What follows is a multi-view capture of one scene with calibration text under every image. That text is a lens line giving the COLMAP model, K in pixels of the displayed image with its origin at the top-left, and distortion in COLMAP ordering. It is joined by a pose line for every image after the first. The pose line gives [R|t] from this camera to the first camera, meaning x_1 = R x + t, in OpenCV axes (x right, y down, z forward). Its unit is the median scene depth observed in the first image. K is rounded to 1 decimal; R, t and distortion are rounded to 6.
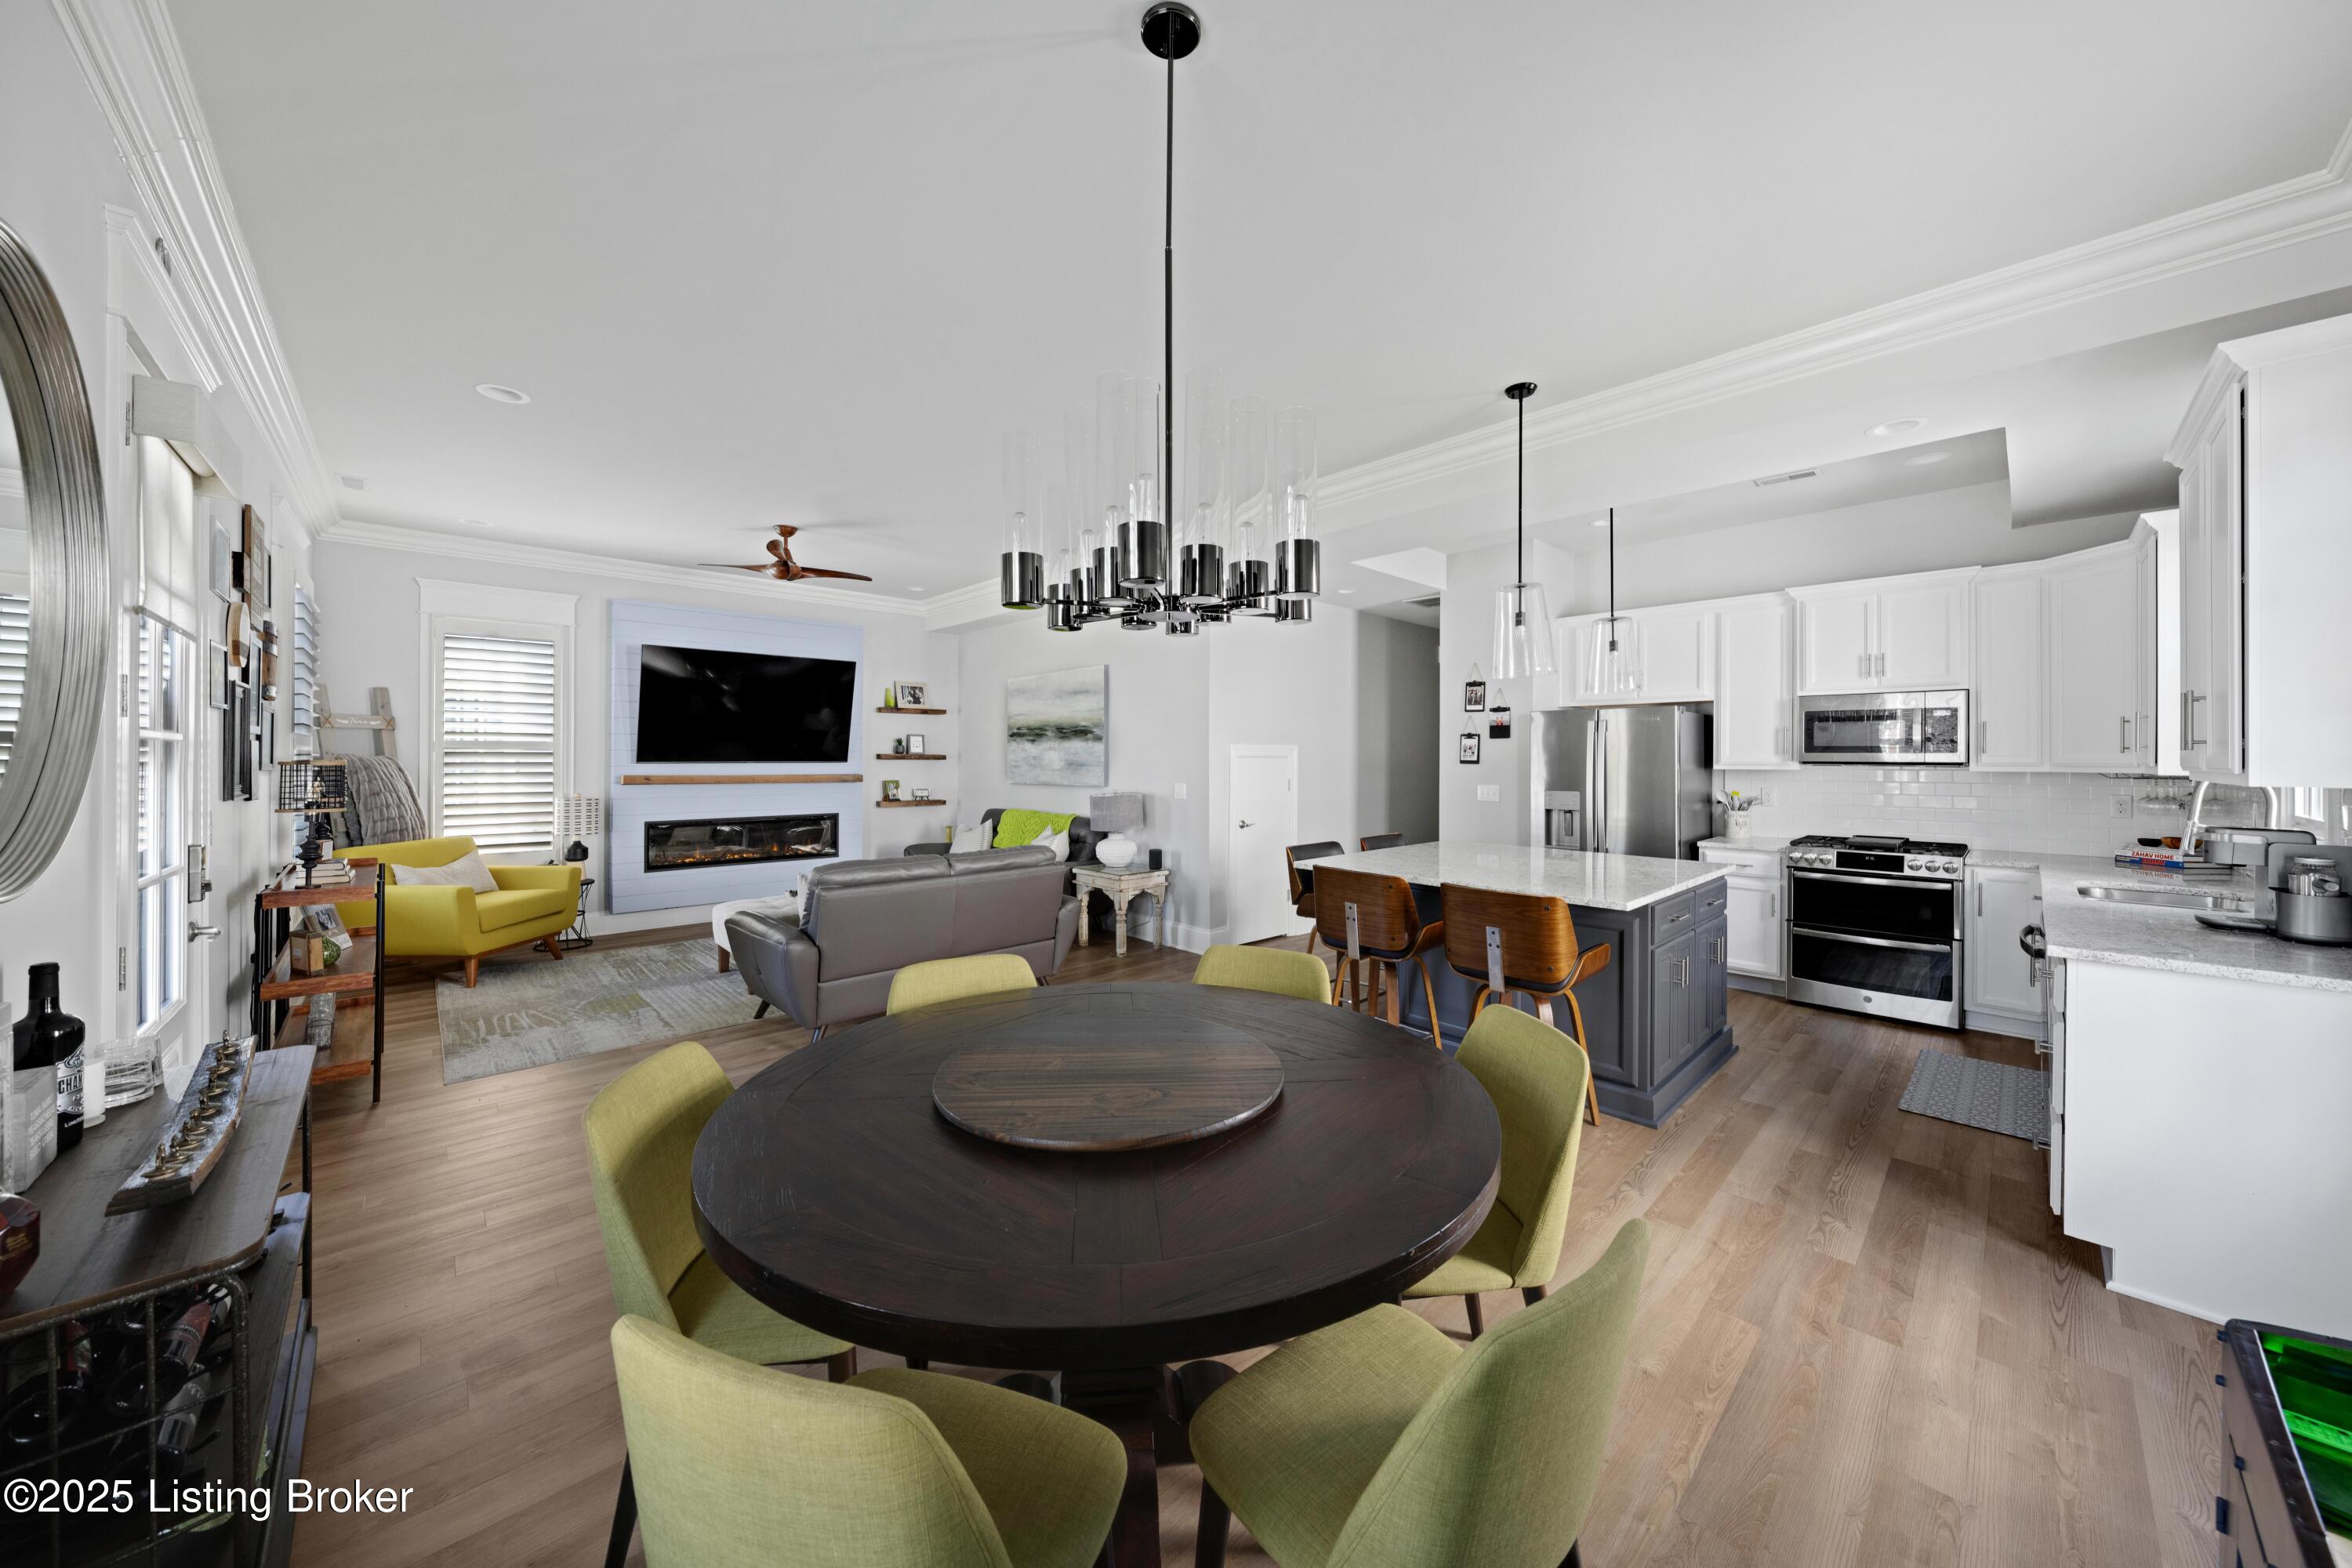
lens RADIAL K [[821.9, 0, 1177.6], [0, 821.9, 757.7], [0, 0, 1]] dist [0.002769, -0.000987]
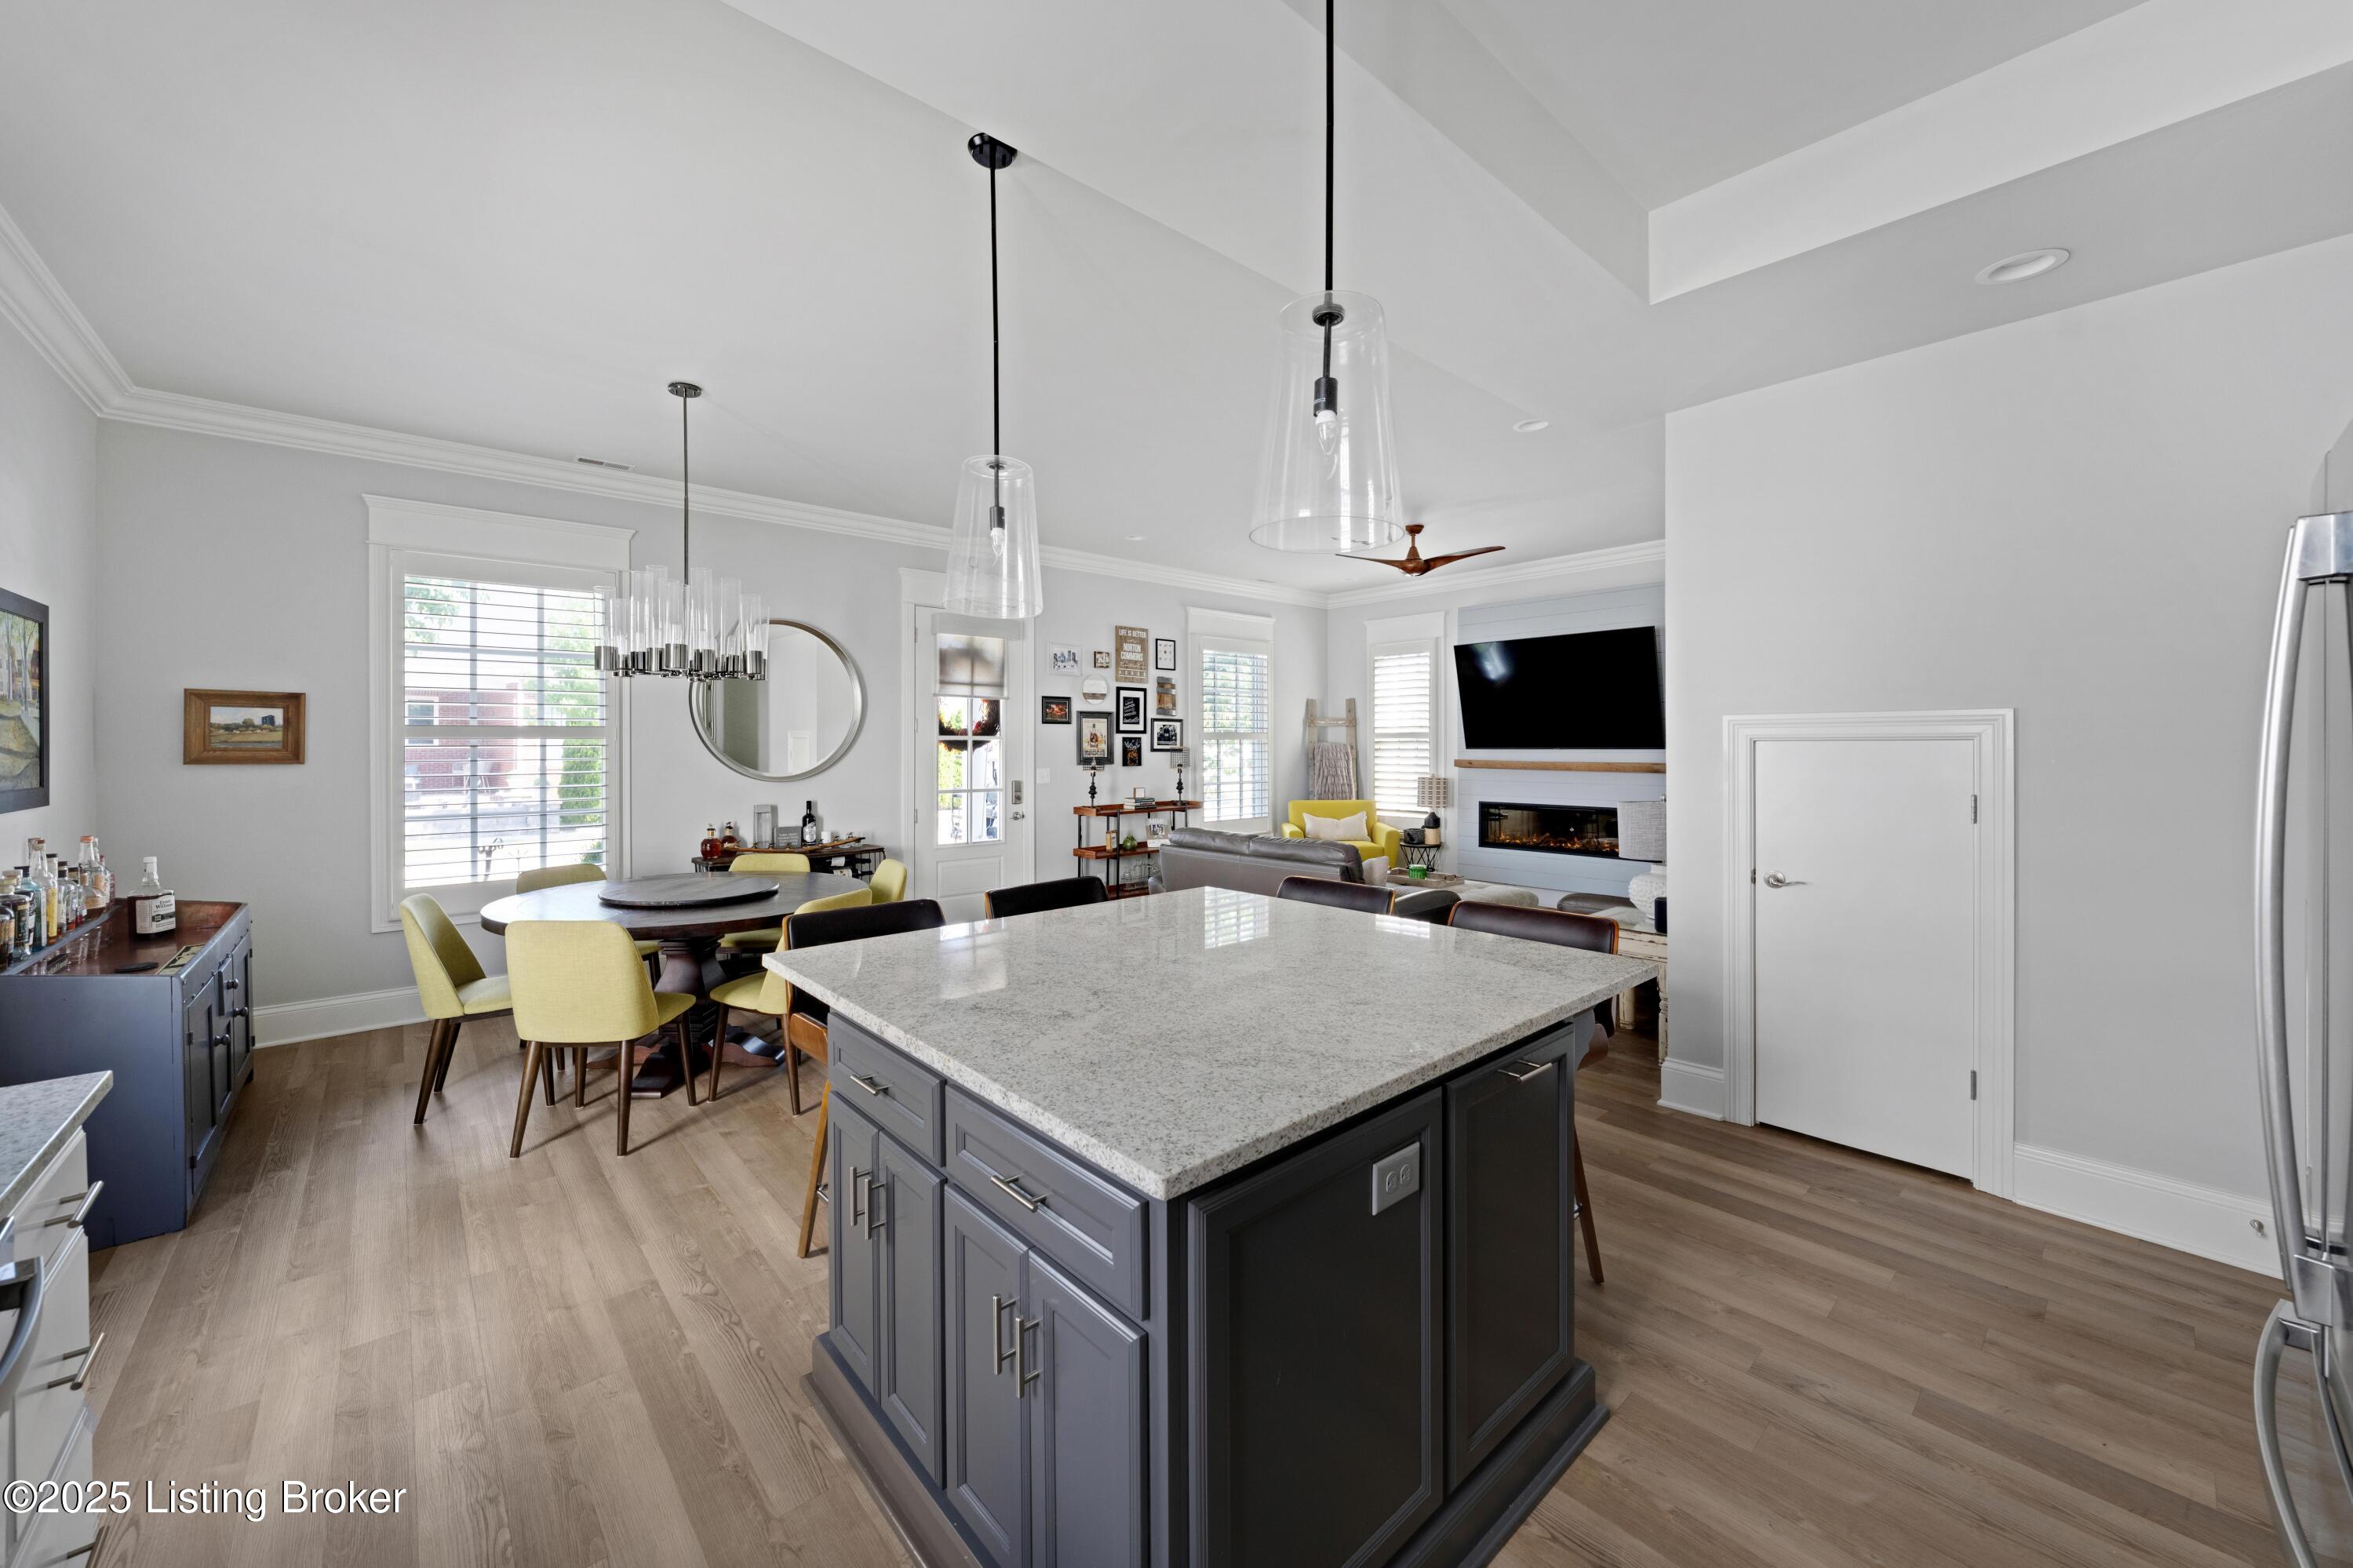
lens RADIAL K [[881.1, 0, 1154.1], [0, 881.1, 747.7], [0, 0, 1]] dist [-0.006989, 0.001060]
pose [[-0.048057, 0.001725, -0.998843, 0.648601], [0.002681, 0.999995, 0.001598, 0.001721], [0.998841, -0.002601, -0.048062, 0.699408]]
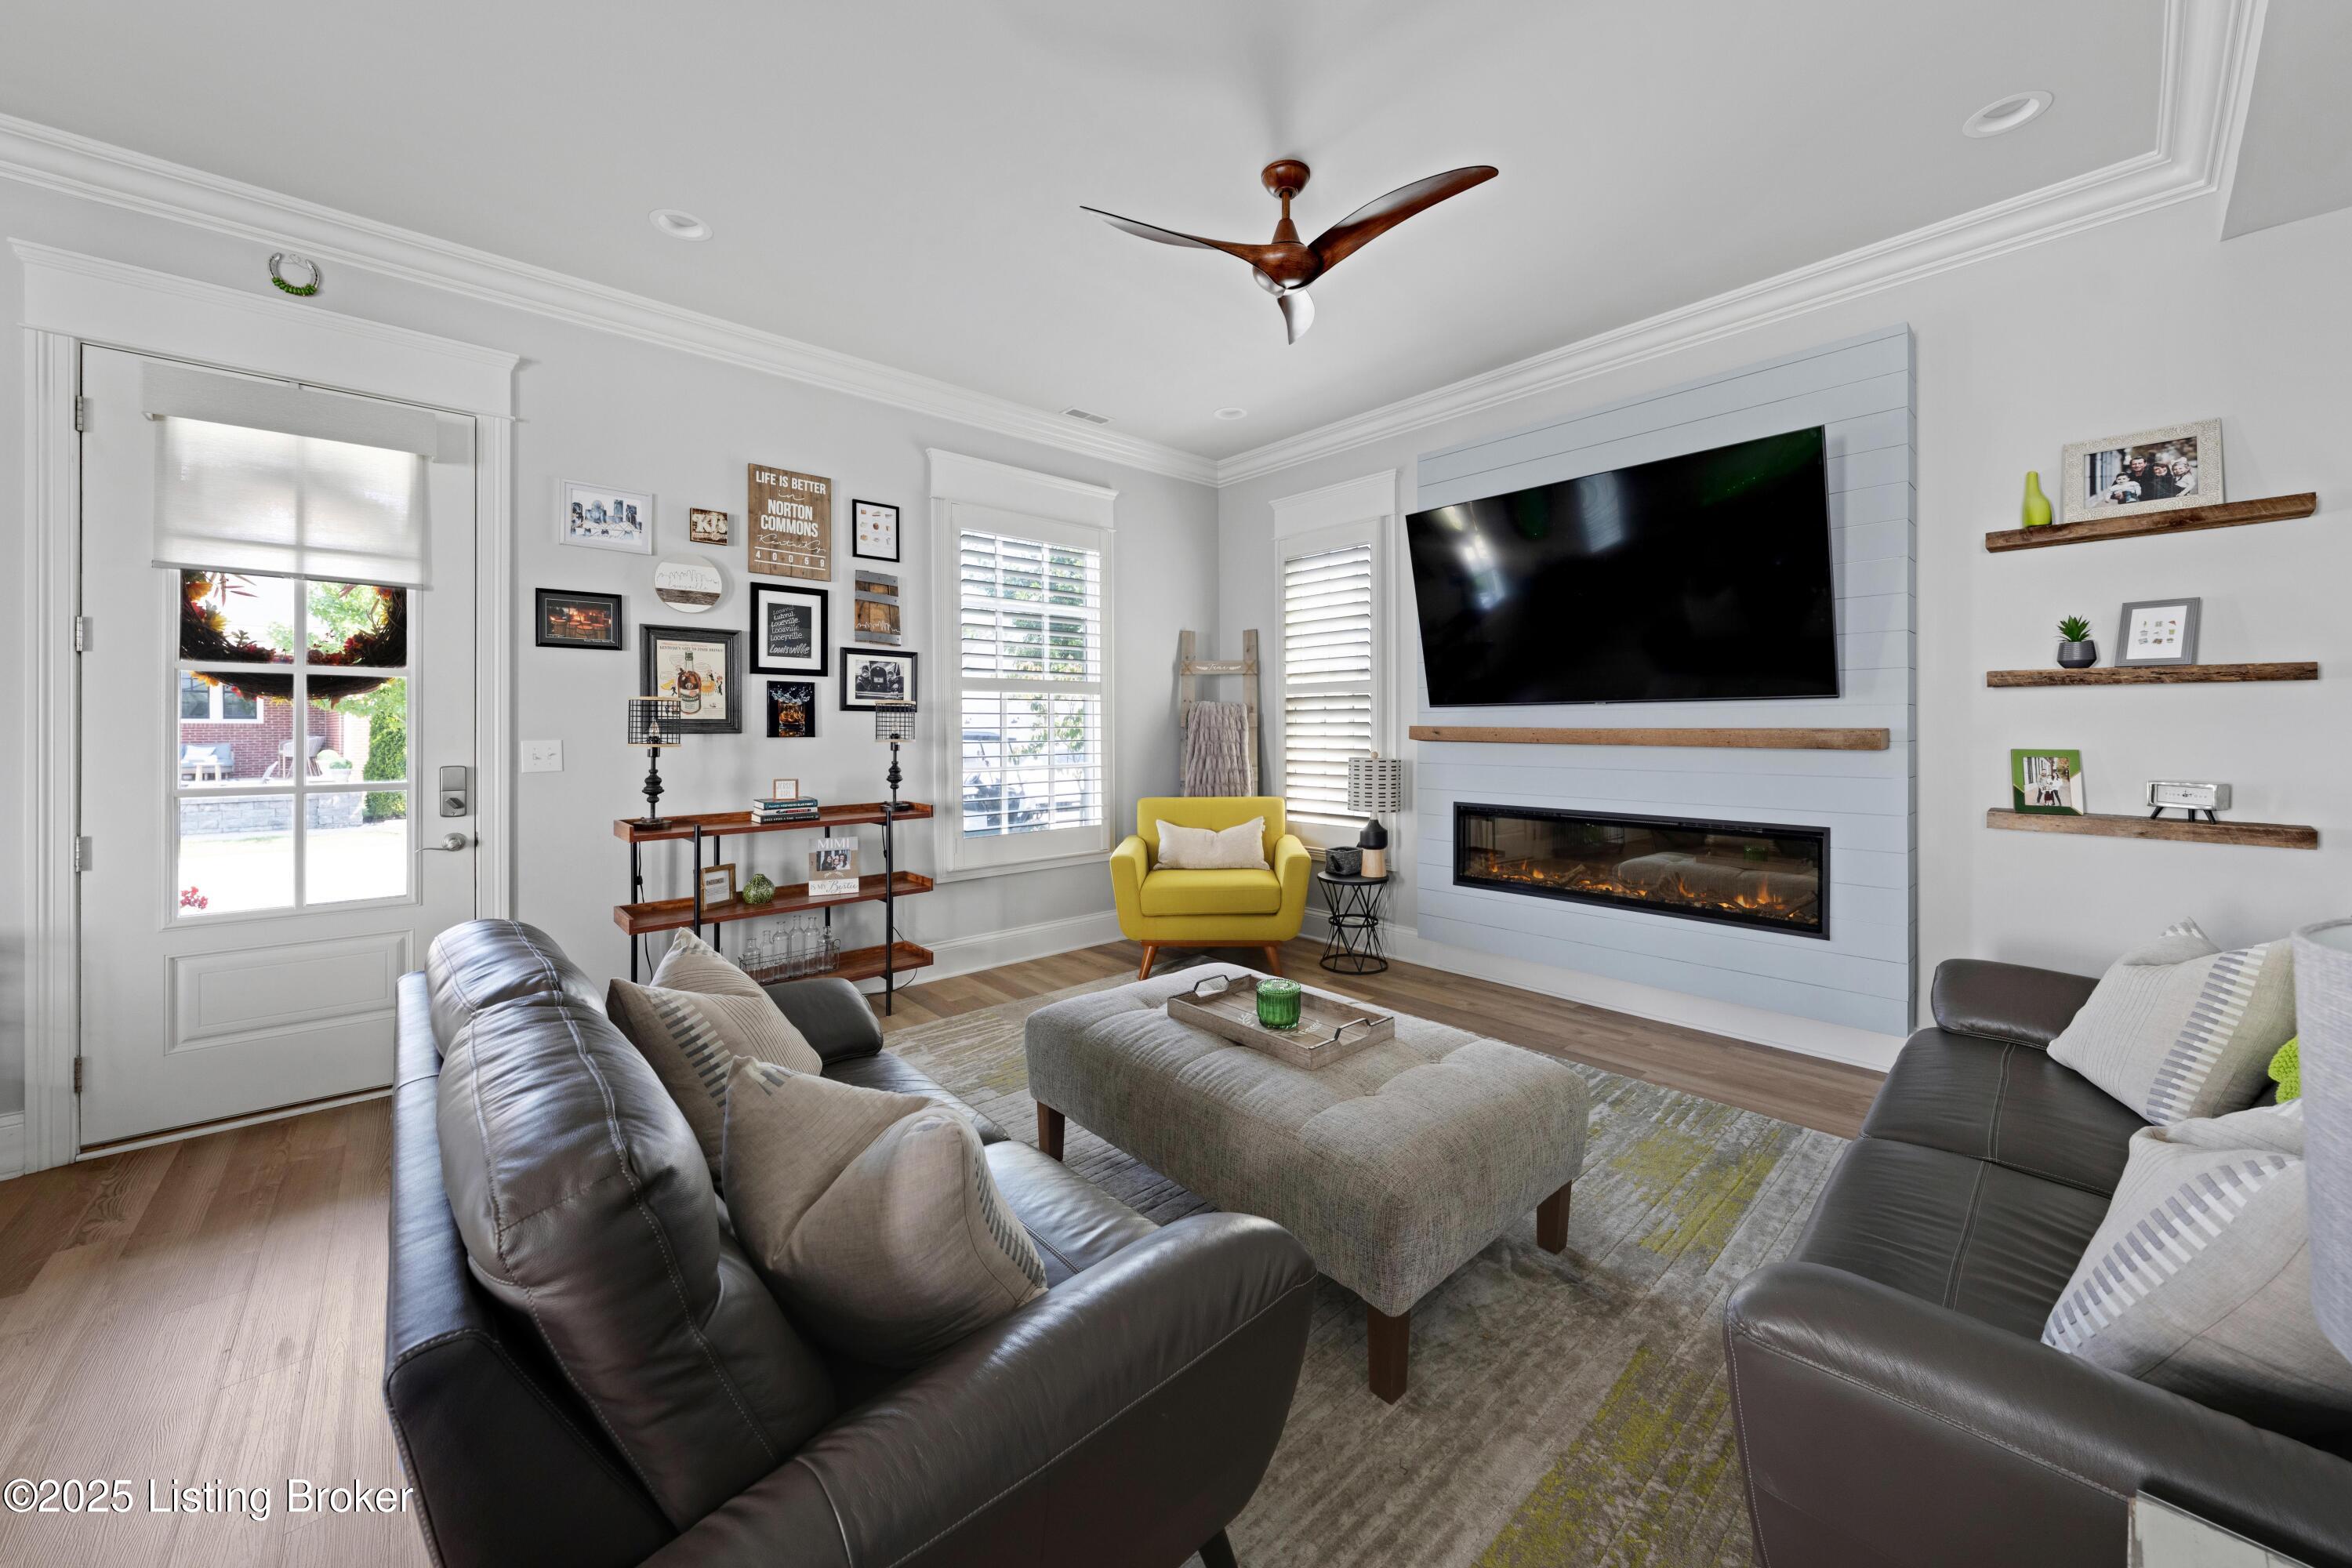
lens RADIAL K [[880.8, 0, 1176.6], [0, 880.8, 724.7], [0, 0, 1]] dist [-0.006989, 0.001060]
pose [[-0.023267, -0.003792, -0.999722, 0.016406], [0.002708, 0.999989, -0.003856, 0.024923], [0.999726, -0.002797, -0.023257, 0.918282]]
